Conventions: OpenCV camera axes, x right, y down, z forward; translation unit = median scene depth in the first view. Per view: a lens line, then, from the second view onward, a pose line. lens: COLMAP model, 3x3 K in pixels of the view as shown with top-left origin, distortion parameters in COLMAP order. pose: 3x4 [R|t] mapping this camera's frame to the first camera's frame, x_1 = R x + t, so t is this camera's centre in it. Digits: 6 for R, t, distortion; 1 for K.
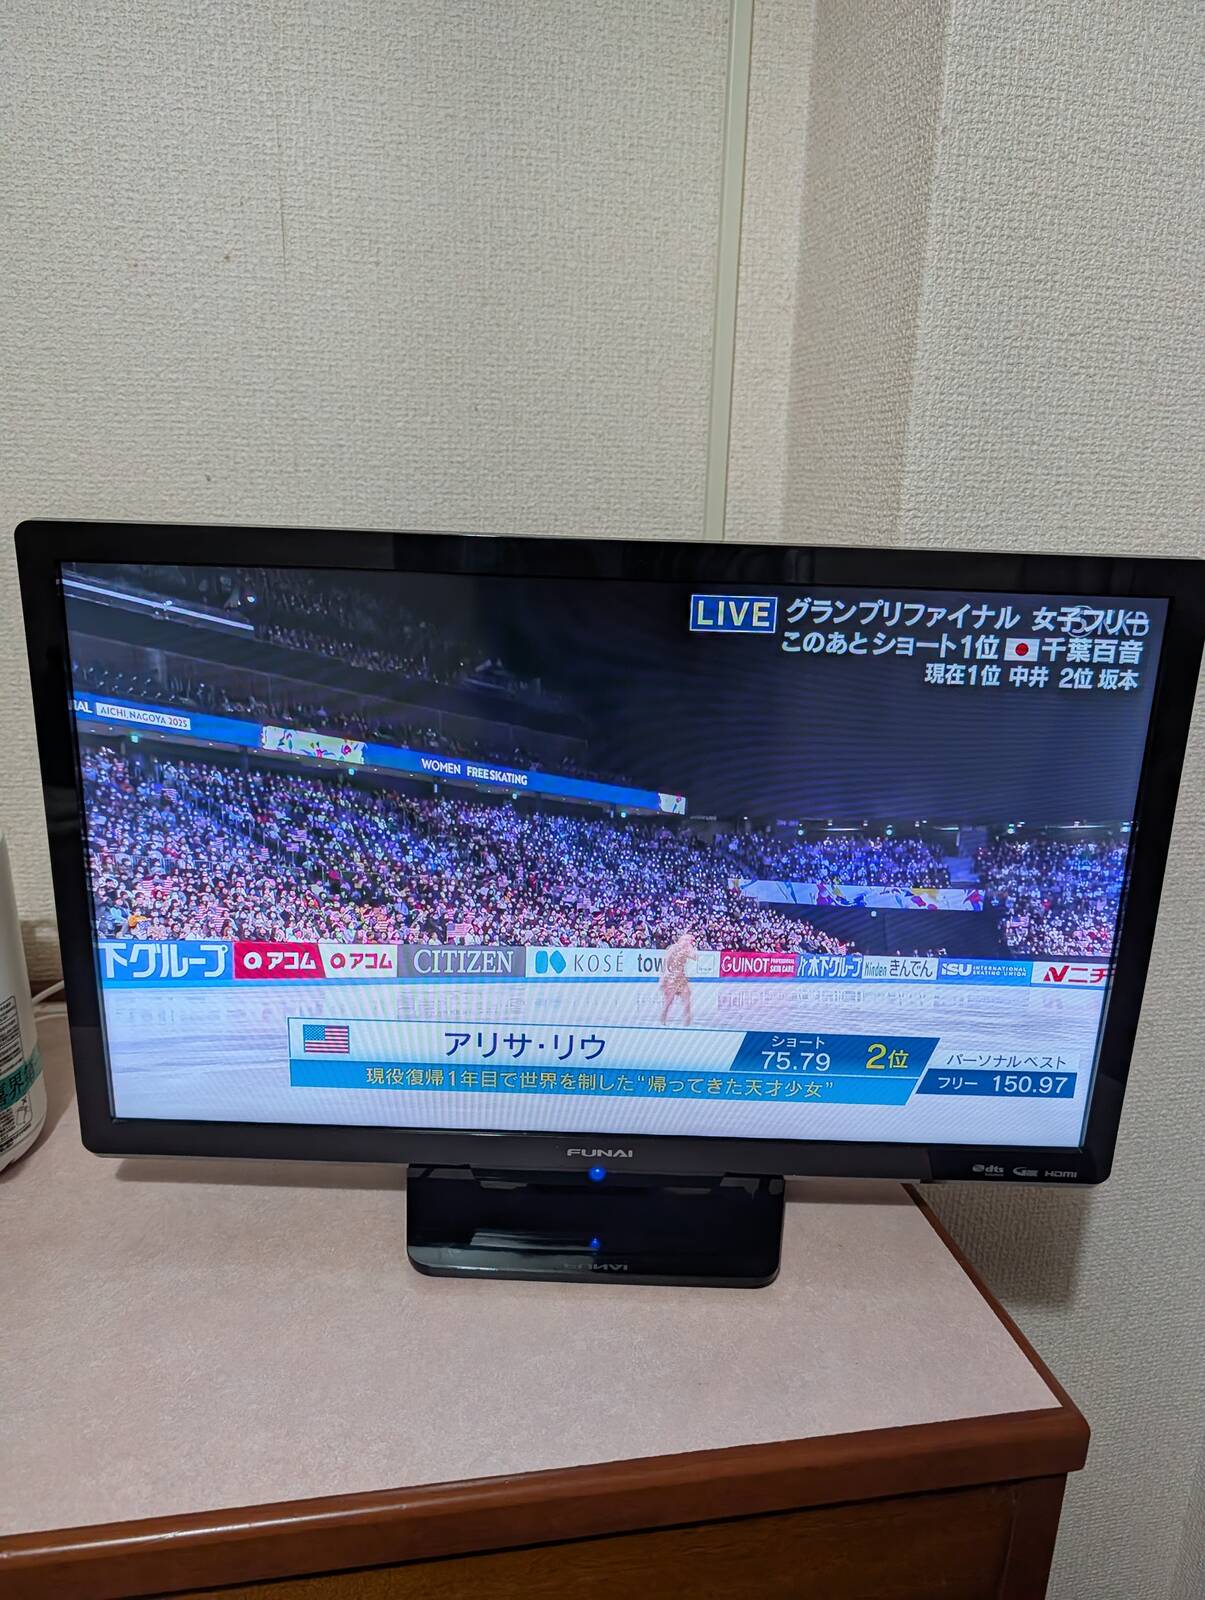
lens RADIAL K [[1122.9, 0, 626.2], [0, 1122.9, 832.7], [0, 0, 1]] dist [-0.007332, -0.001677]
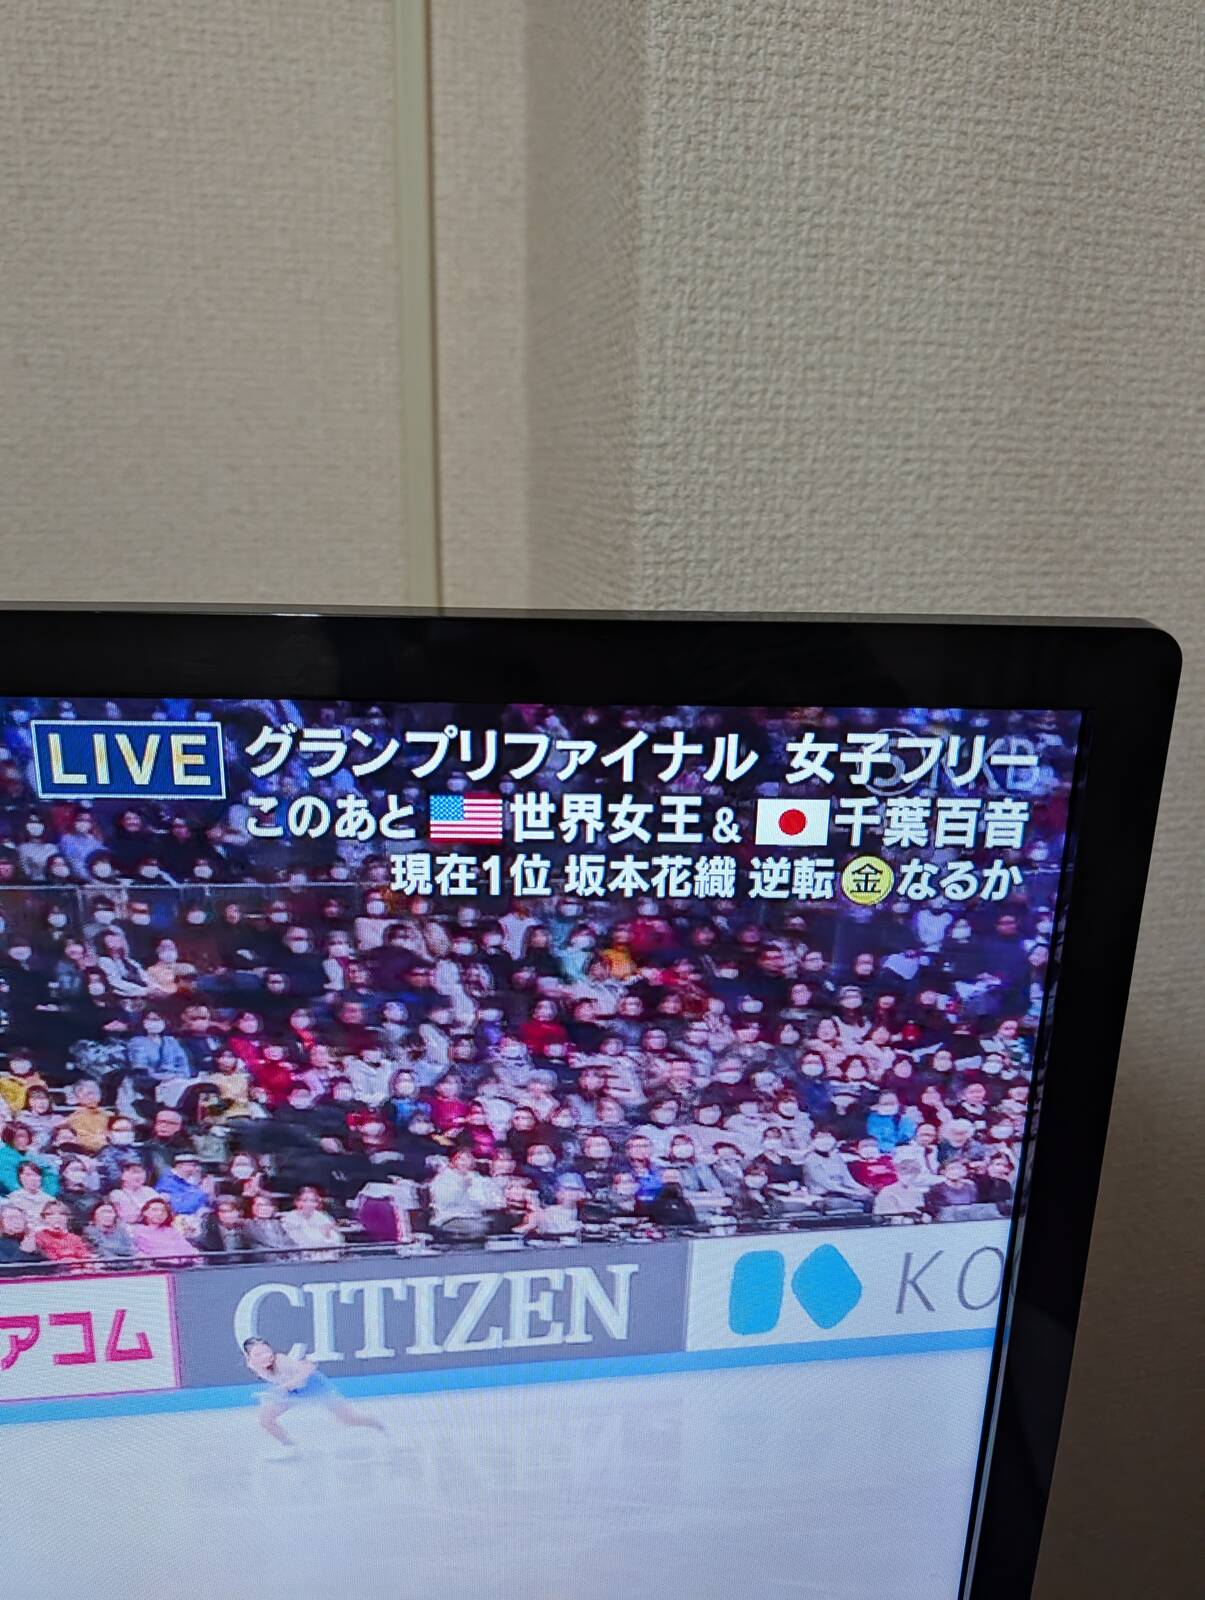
lens RADIAL K [[1122.9, 0, 607.6], [0, 1122.9, 805.7], [0, 0, 1]] dist [-0.007332, -0.001677]
pose [[0.999669, -0.020534, 0.015510, 0.205256], [0.020696, 0.999732, -0.010369, -0.122407], [-0.015293, 0.010686, 0.999826, 0.395697]]
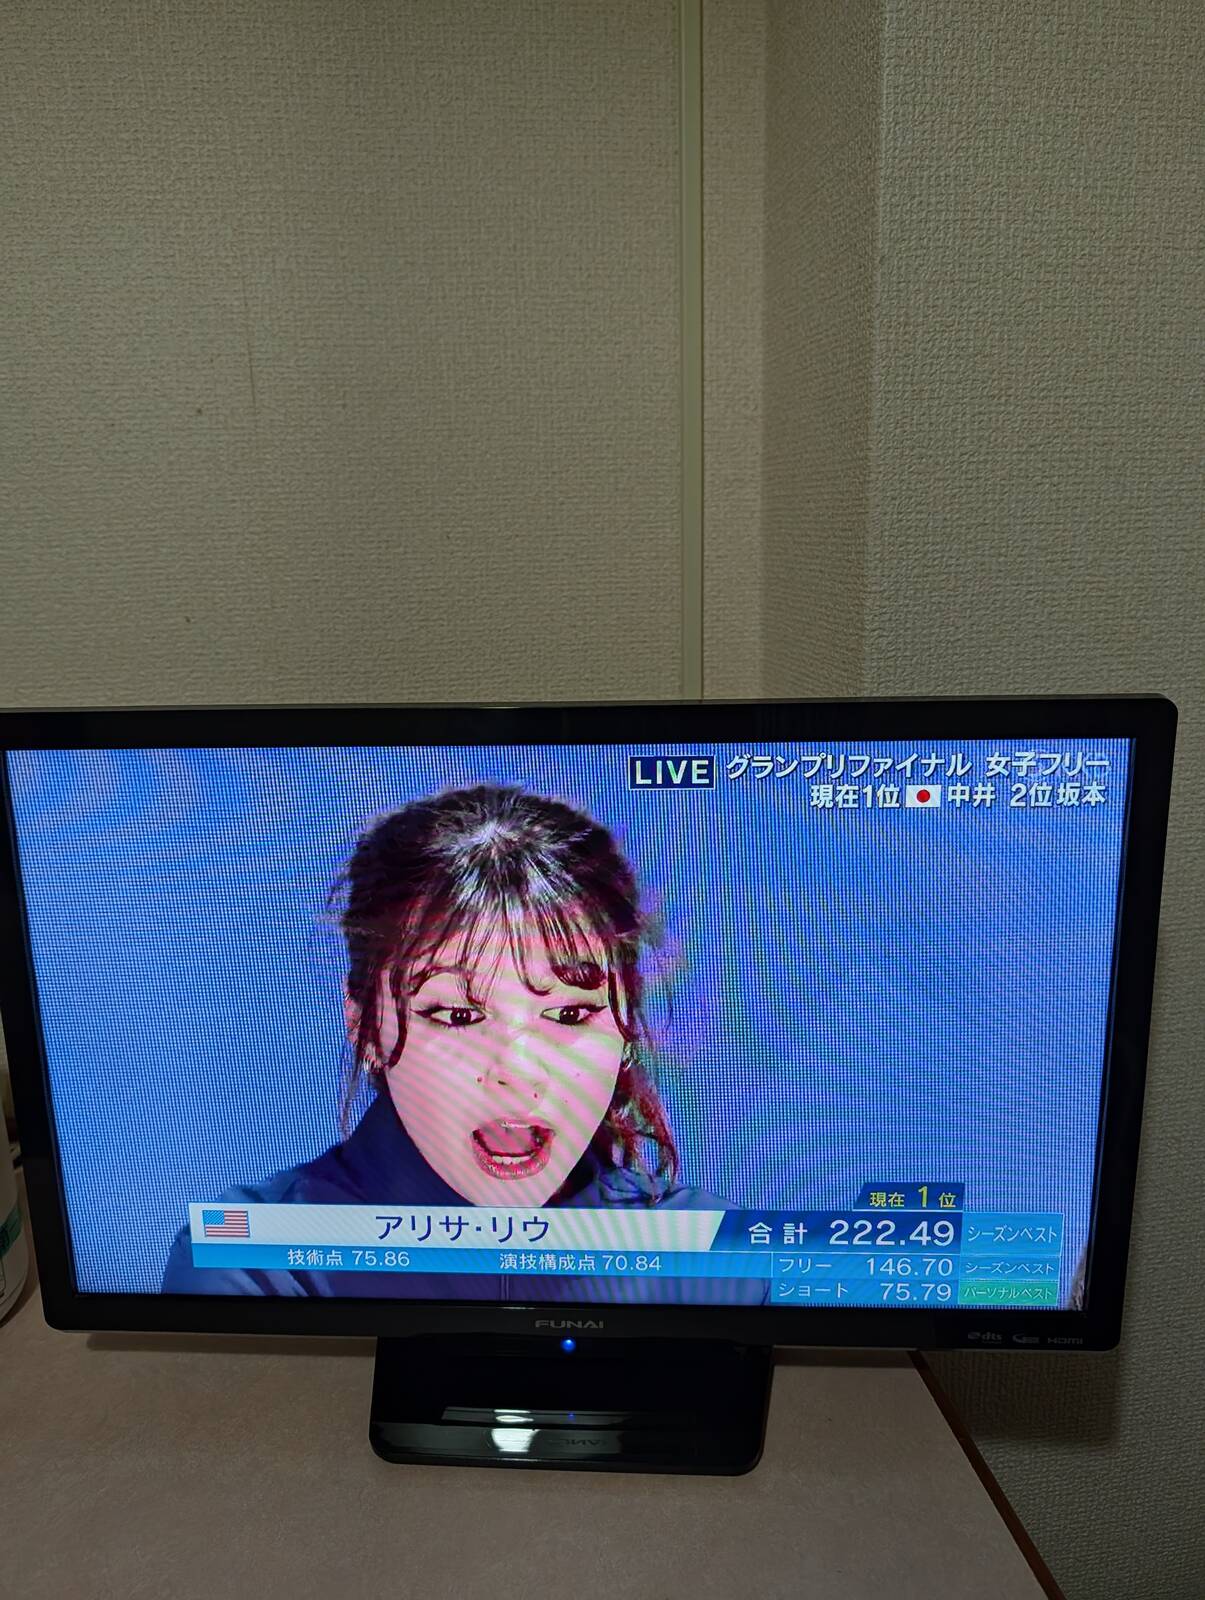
lens RADIAL K [[1122.9, 0, 614.6], [0, 1122.9, 794.3], [0, 0, 1]] dist [-0.007332, -0.001677]
pose [[0.997276, -0.040304, -0.061774, 0.076764], [0.036175, 0.997126, -0.066567, -0.082480], [0.064279, 0.064151, 0.995868, 0.020612]]
